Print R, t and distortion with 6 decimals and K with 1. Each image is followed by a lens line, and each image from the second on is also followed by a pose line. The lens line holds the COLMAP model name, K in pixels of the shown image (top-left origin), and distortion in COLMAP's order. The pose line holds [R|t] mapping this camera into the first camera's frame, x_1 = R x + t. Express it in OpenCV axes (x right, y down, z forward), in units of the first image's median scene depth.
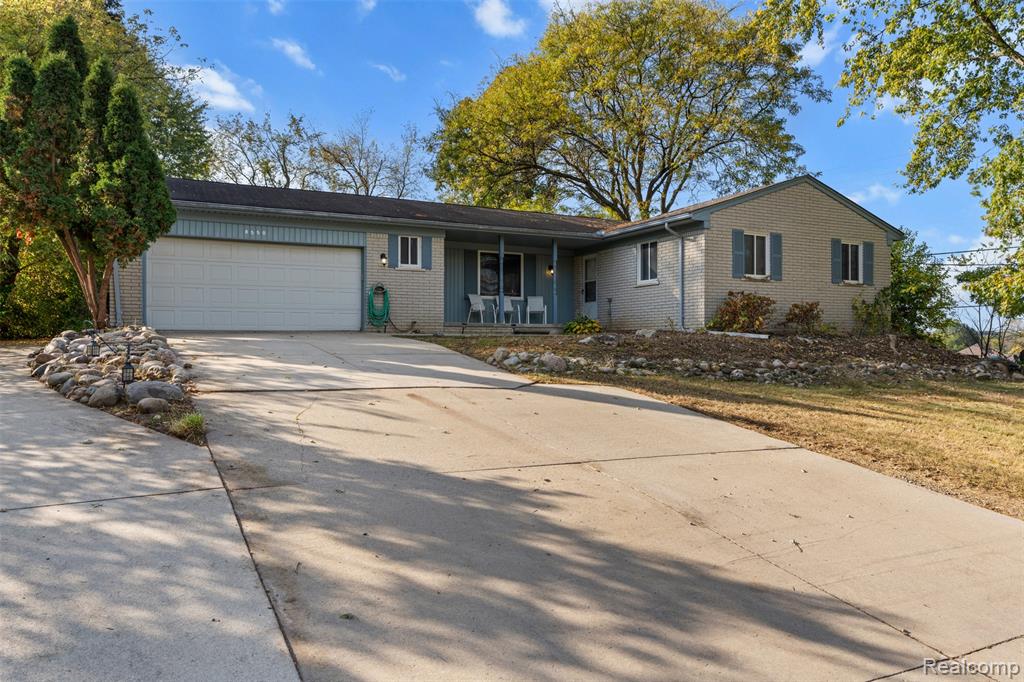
lens RADIAL K [[737.1, 0, 512.8], [0, 737.1, 340.1], [0, 0, 1]] dist [0.007717, 0.000990]
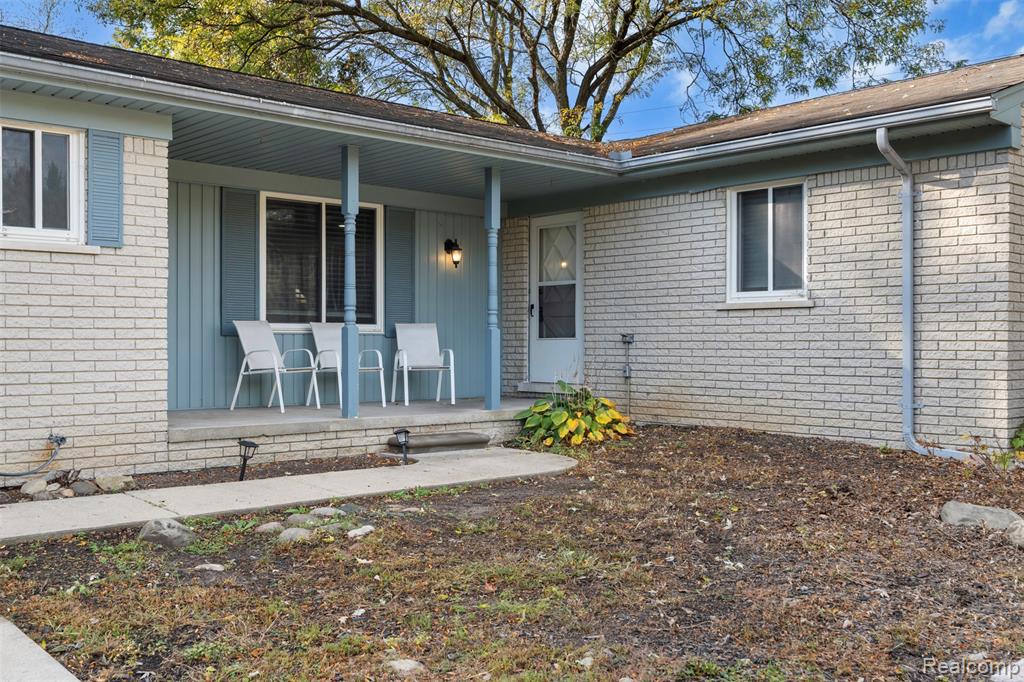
lens RADIAL K [[1027.6, 0, 511.2], [0, 1027.6, 339.7], [0, 0, 1]] dist [0.006891, 0.000000]
pose [[0.962271, 0.000921, 0.272092, -0.066229], [-0.002615, 0.999979, 0.005865, -0.056940], [-0.272081, -0.006355, 0.962253, 0.516310]]
